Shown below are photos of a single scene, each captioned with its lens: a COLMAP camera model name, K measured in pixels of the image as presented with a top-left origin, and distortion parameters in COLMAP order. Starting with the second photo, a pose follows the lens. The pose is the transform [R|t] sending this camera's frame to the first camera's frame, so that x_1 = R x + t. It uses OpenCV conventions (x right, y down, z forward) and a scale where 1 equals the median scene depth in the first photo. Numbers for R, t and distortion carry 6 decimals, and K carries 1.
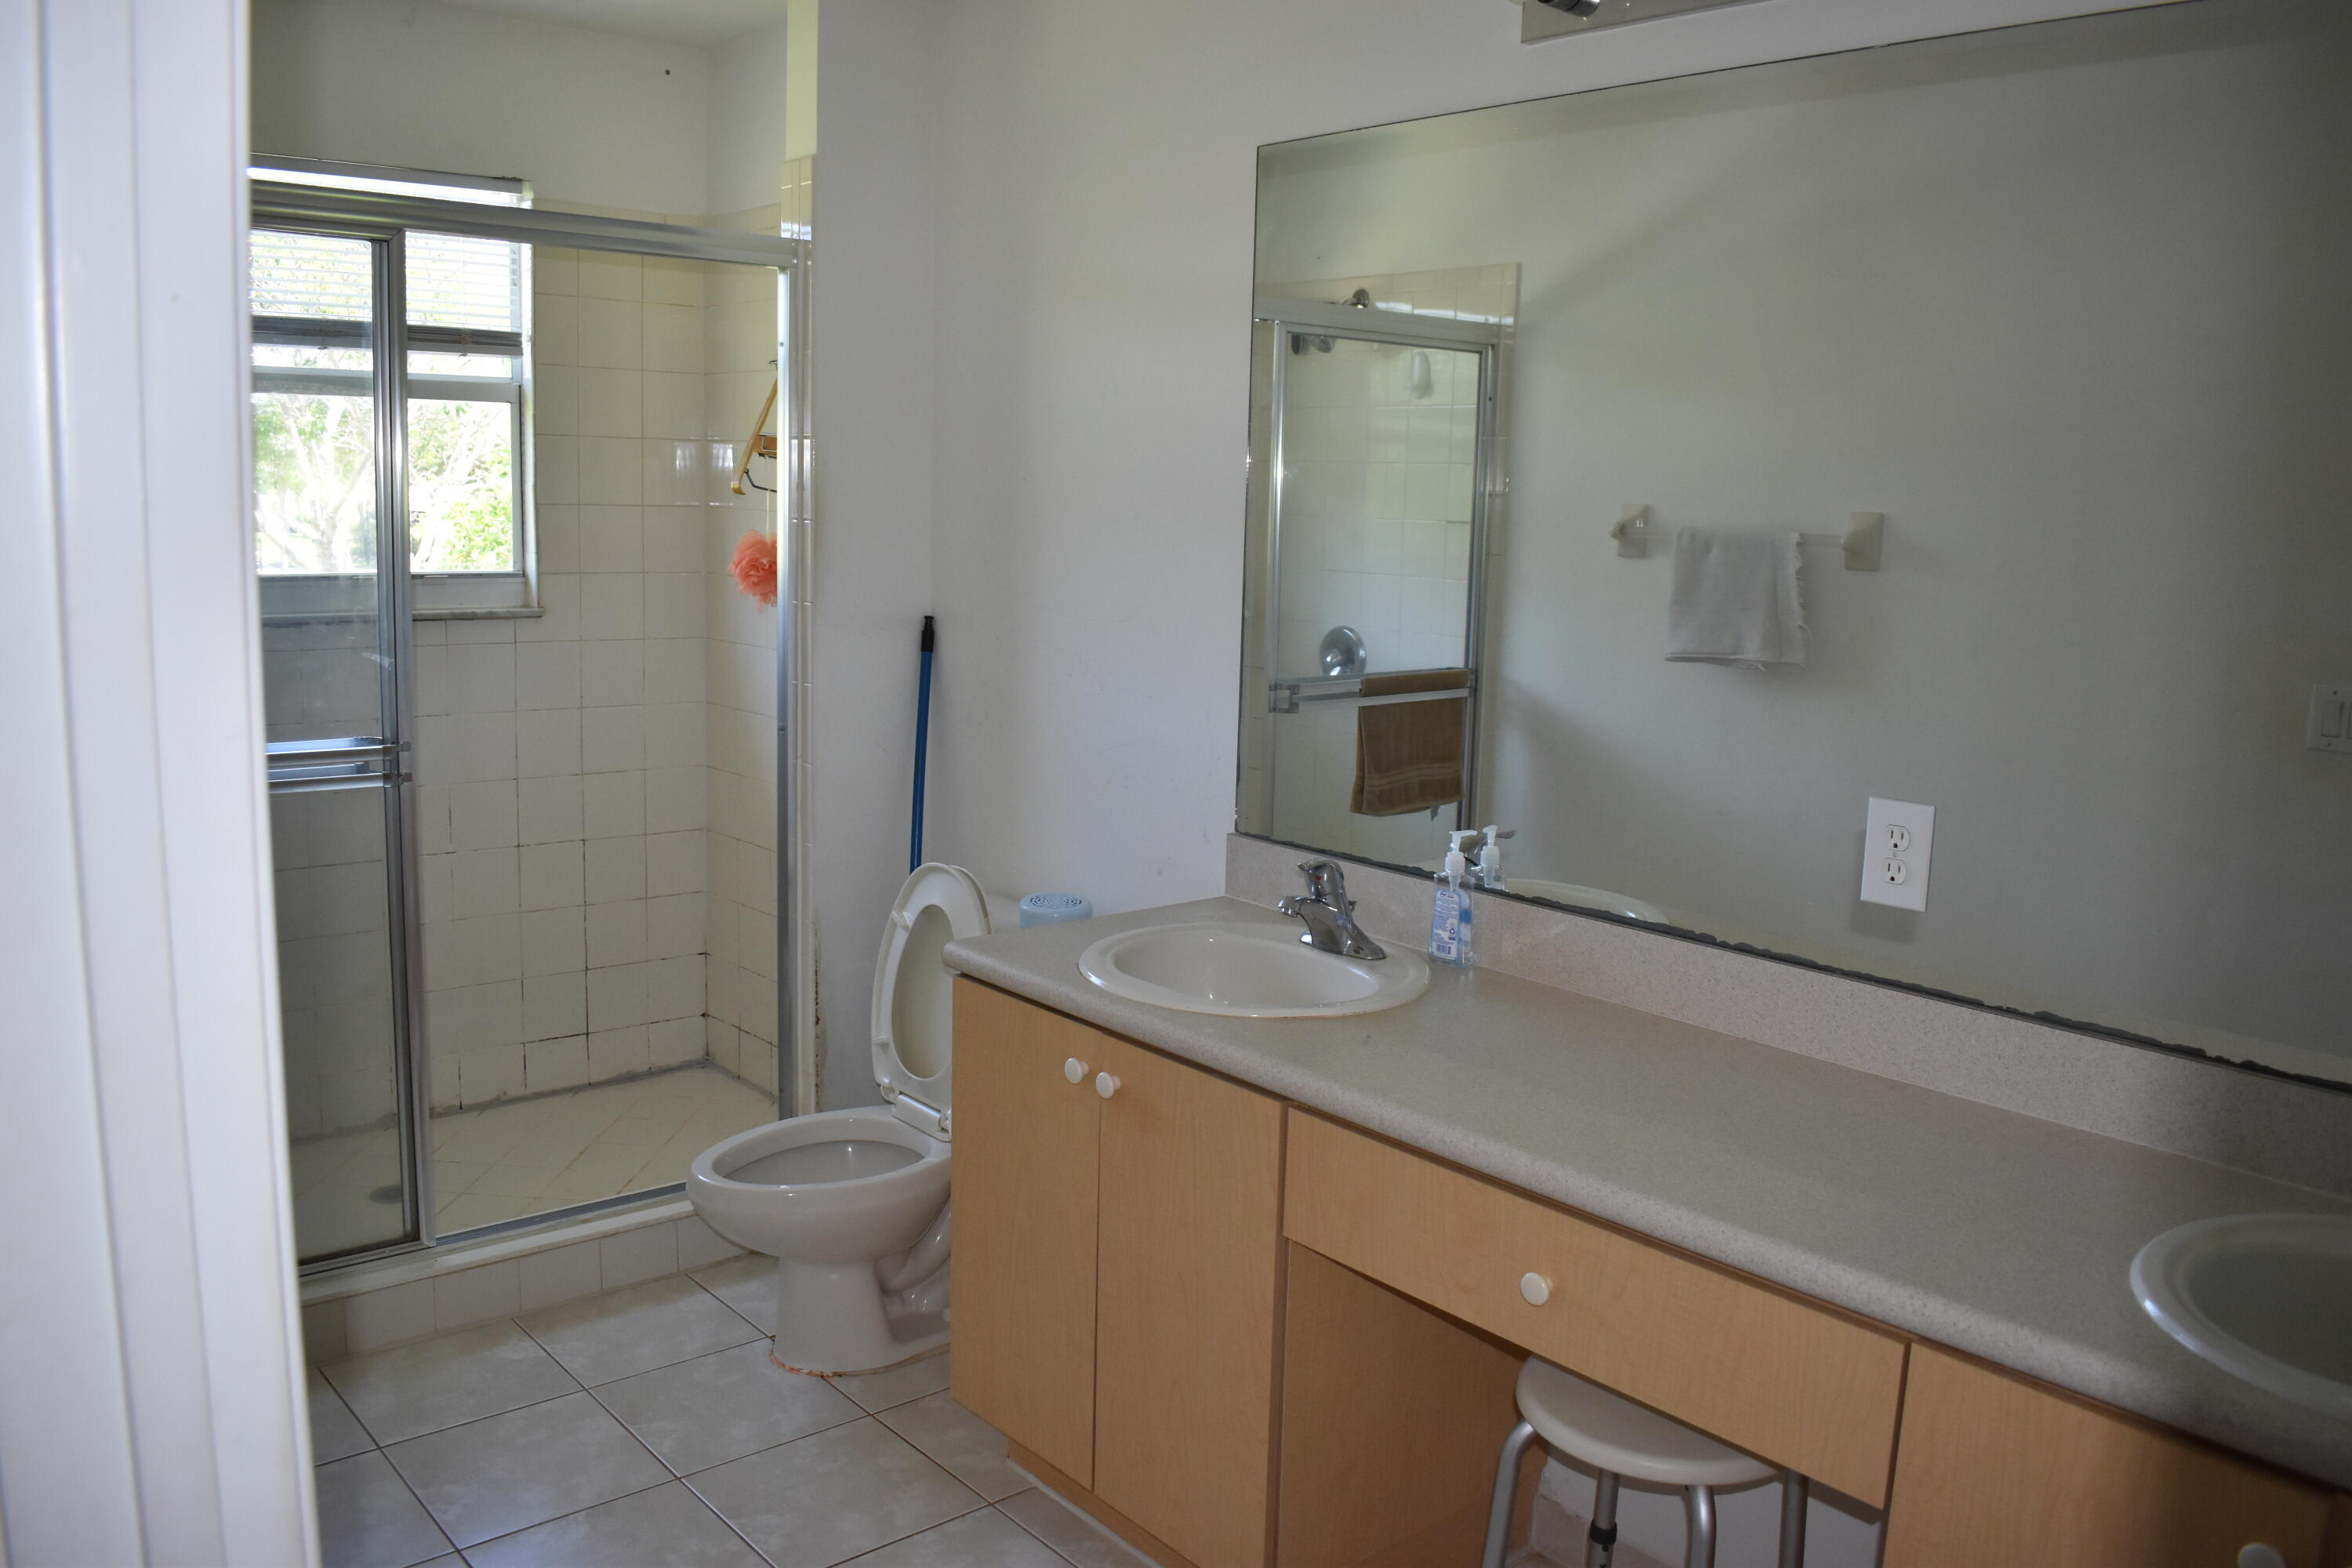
lens RADIAL K [[1826.8, 0, 1176.0], [0, 1826.8, 784.0], [0, 0, 1]] dist [-0.040667, -0.002028]
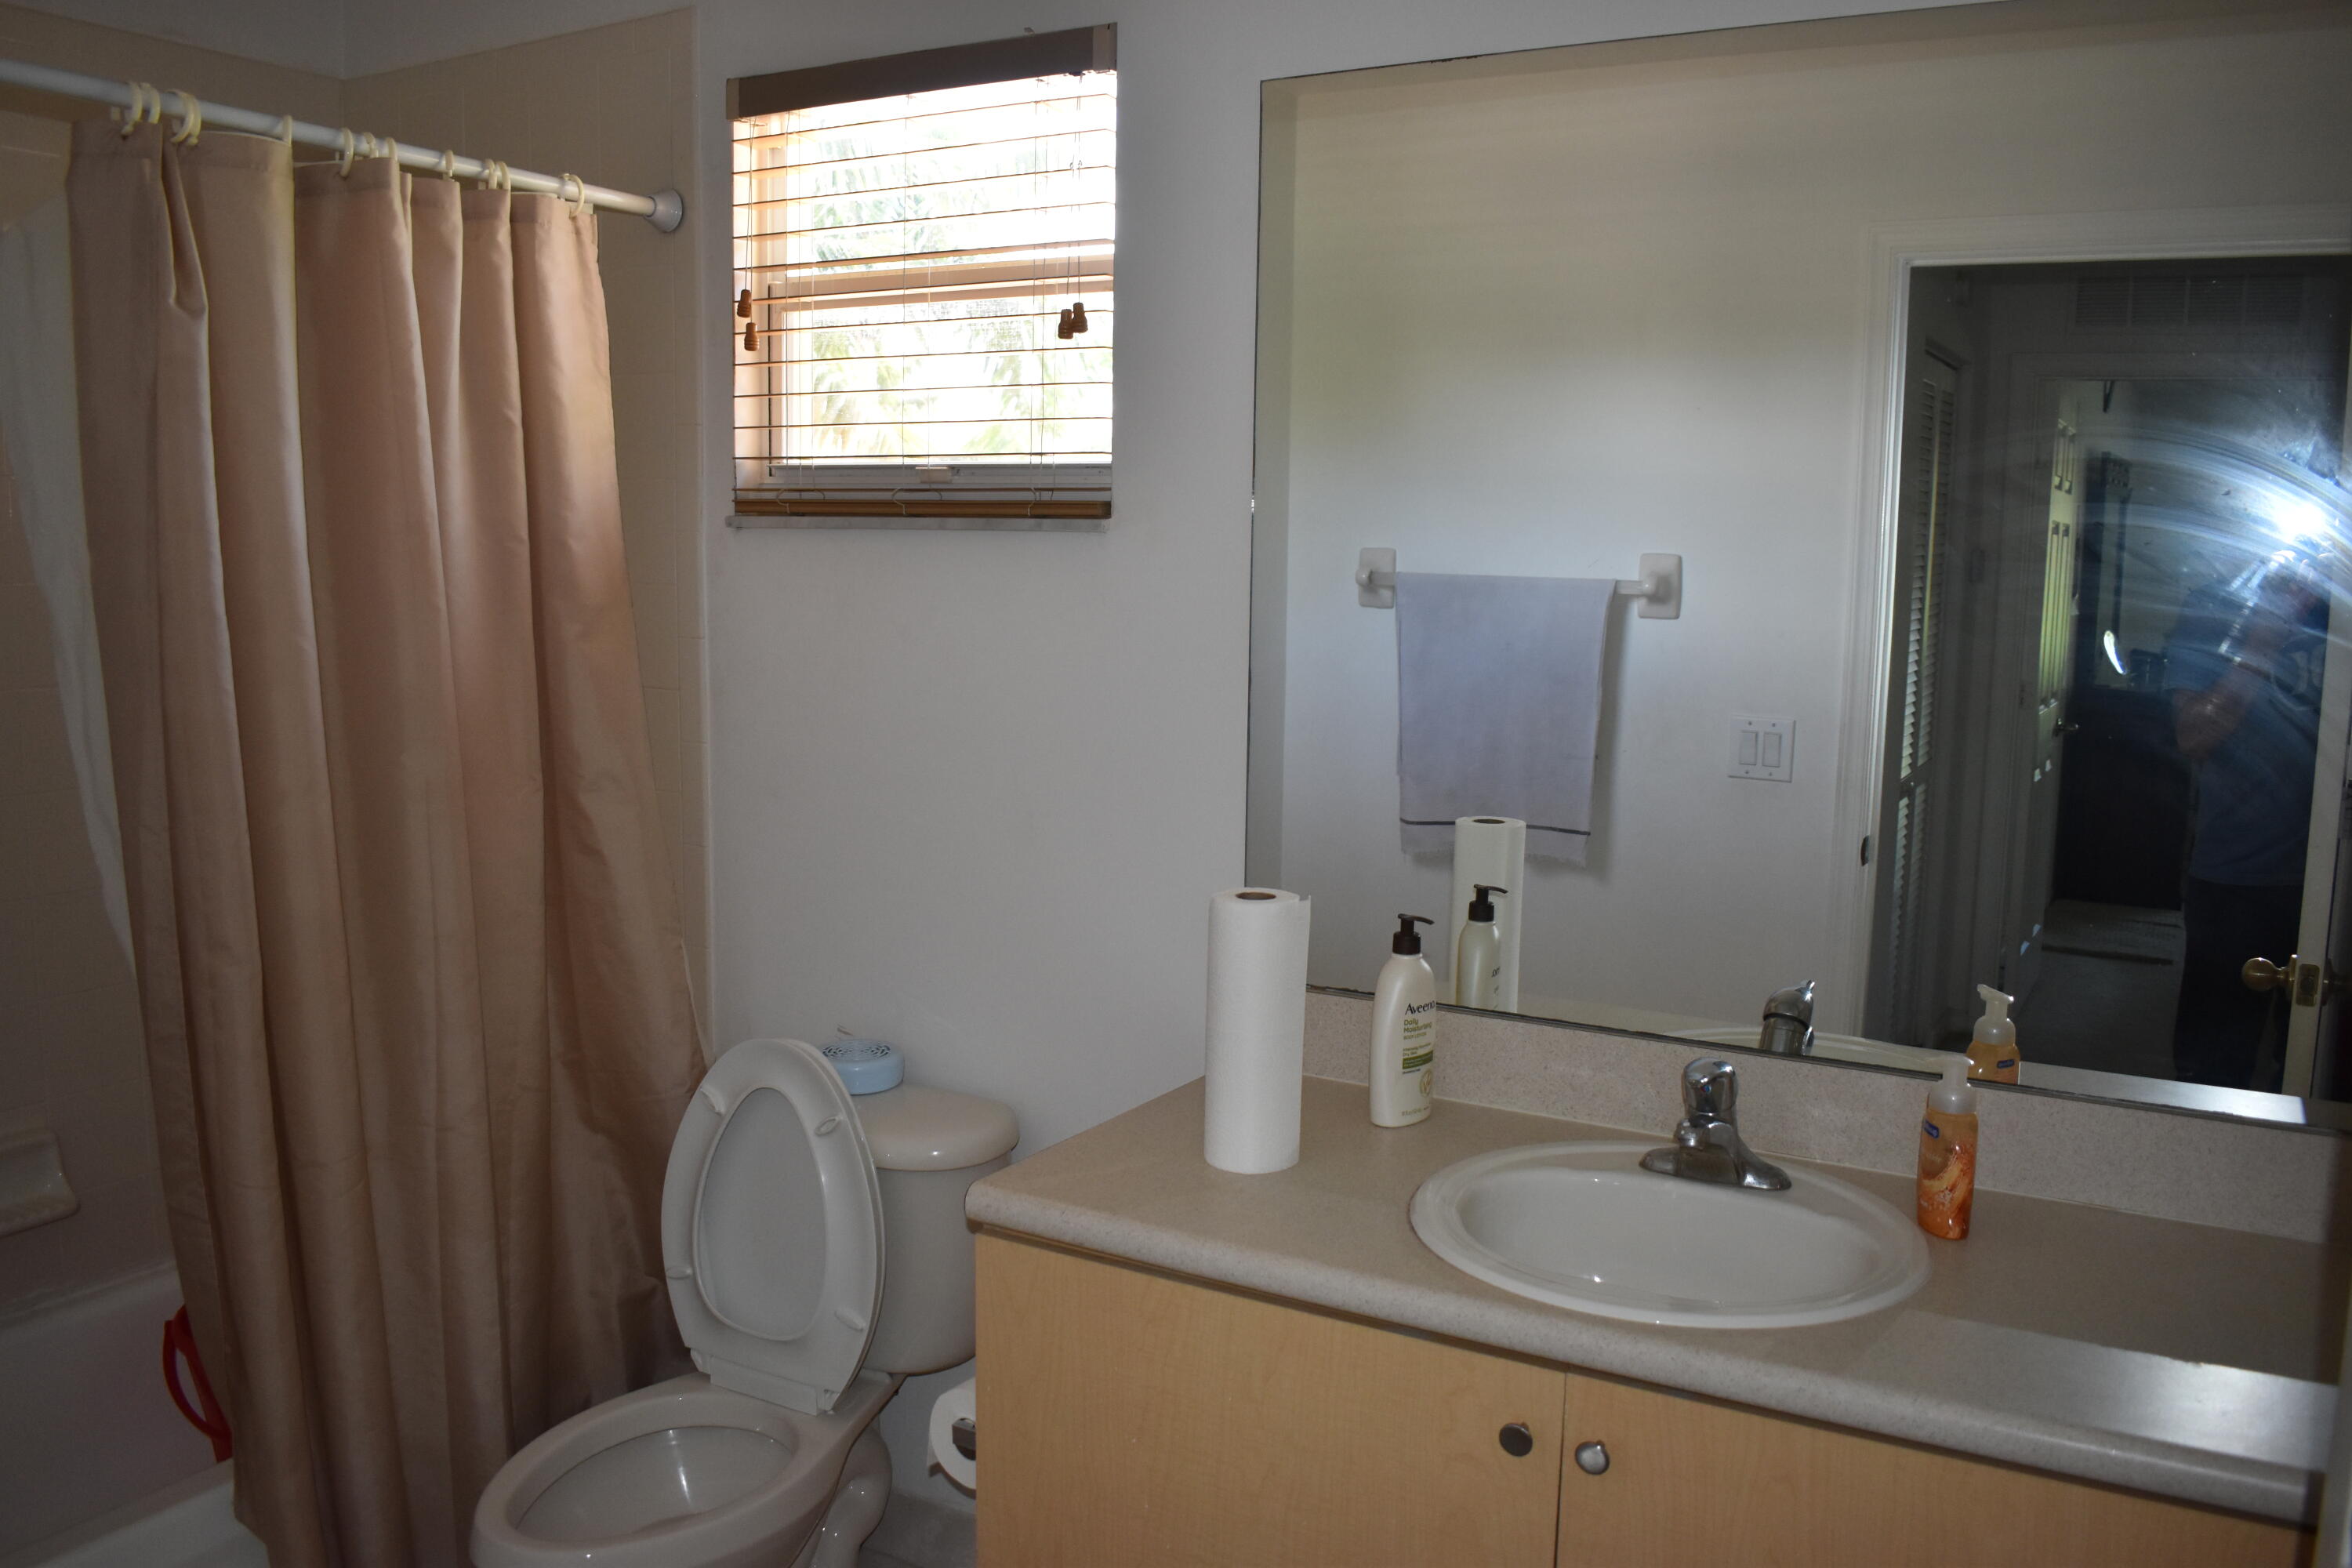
lens RADIAL K [[1826.8, 0, 1176.0], [0, 1826.8, 784.0], [0, 0, 1]] dist [-0.040667, -0.002028]
pose [[0.952937, -0.057302, 0.297704, -0.146359], [0.064602, 0.997802, -0.014734, -0.031336], [-0.296205, 0.033273, 0.954545, 0.162595]]
